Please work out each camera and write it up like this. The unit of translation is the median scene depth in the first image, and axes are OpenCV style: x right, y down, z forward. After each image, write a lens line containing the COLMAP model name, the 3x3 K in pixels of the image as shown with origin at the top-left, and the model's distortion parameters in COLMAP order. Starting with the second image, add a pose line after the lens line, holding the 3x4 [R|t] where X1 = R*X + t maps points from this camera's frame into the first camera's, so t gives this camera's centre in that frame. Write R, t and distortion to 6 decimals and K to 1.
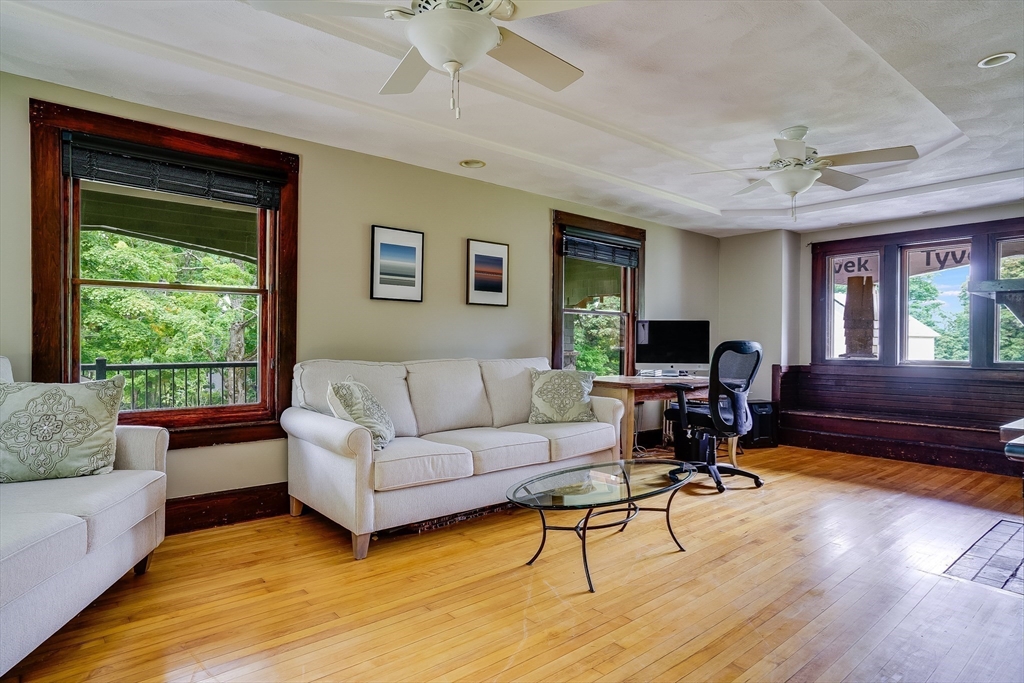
lens RADIAL K [[575.3, 0, 512.0], [0, 575.3, 341.5], [0, 0, 1]] dist [-0.042829, 0.032775]
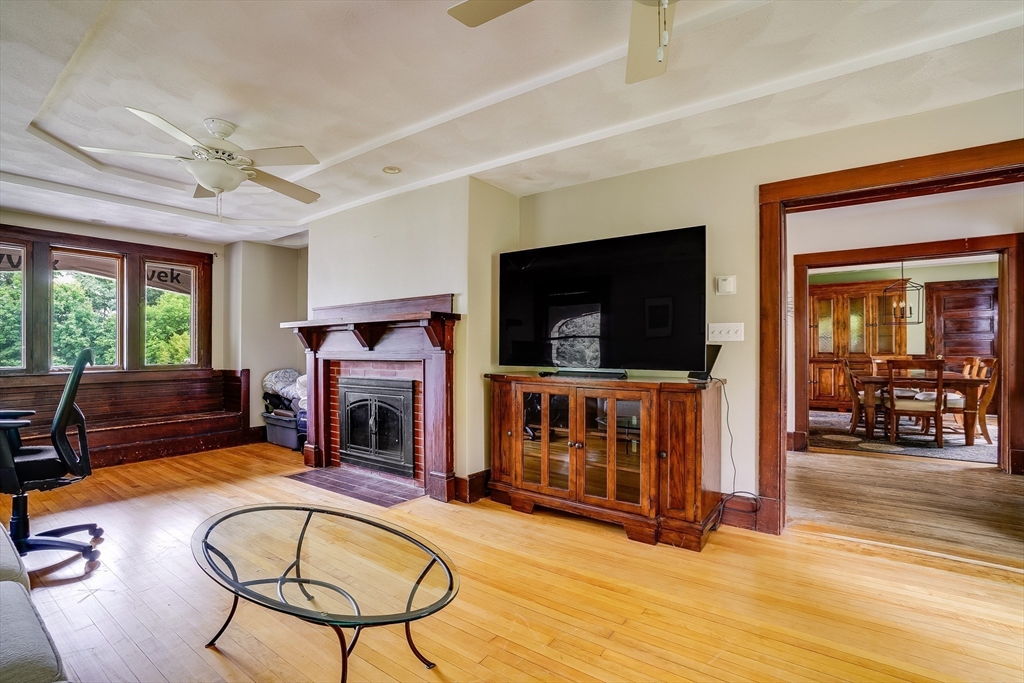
lens RADIAL K [[468.9, 0, 473.4], [0, 468.9, 344.0], [0, 0, 1]] dist [0.000587, 0.000207]
pose [[-0.207966, -0.005178, 0.978122, -0.318304], [-0.005237, 0.999978, 0.004181, -0.020171], [-0.978122, -0.004253, -0.207988, 0.643379]]
